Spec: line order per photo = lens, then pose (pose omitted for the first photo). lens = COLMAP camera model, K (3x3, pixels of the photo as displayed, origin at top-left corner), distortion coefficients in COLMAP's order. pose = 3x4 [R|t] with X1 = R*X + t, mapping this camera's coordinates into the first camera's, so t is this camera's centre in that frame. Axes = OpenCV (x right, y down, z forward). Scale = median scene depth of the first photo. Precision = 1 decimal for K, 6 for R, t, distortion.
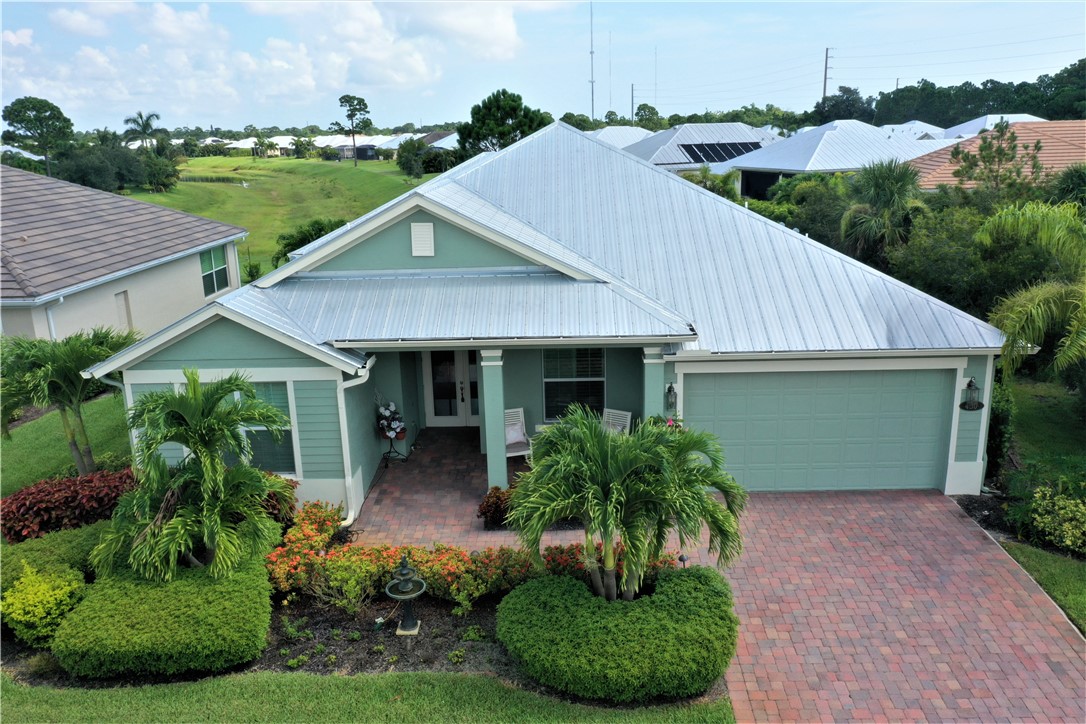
lens RADIAL K [[819.8, 0, 543.0], [0, 819.8, 362.0], [0, 0, 1]] dist [-0.005624, -0.002730]
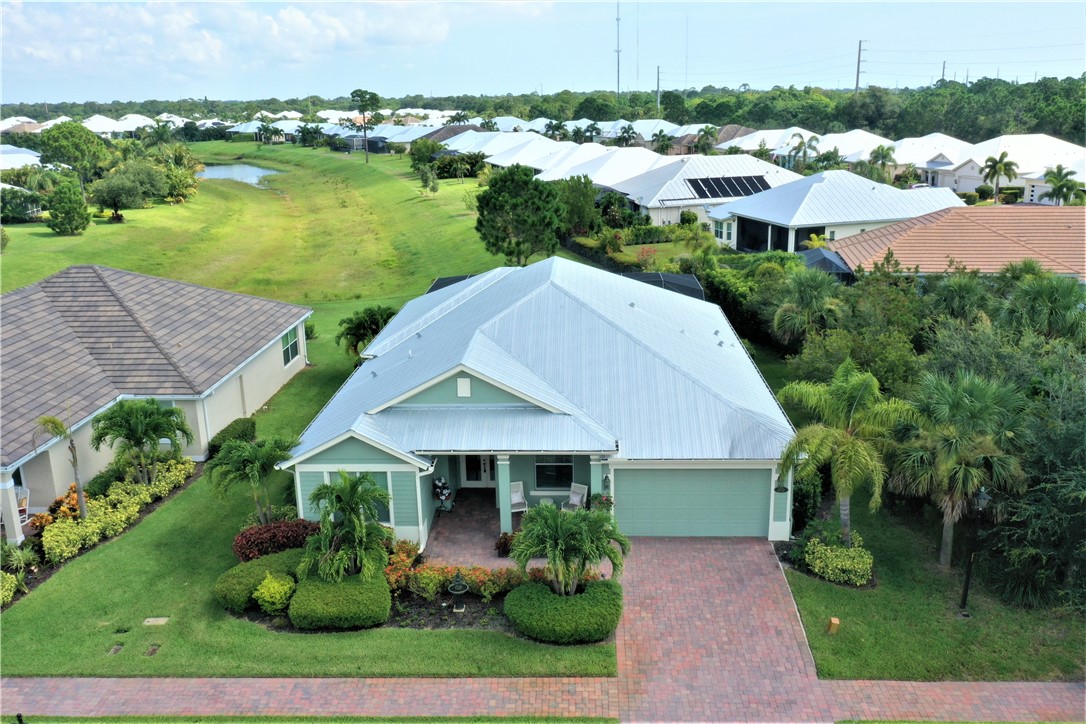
lens RADIAL K [[932.2, 0, 543.0], [0, 932.2, 362.0], [0, 0, 1]] dist [-0.008925, -0.002232]
pose [[0.999684, 0.011636, -0.022263, 0.065042], [-0.011241, 0.999779, 0.017762, -0.253624], [0.022464, -0.017506, 0.999594, -1.002699]]
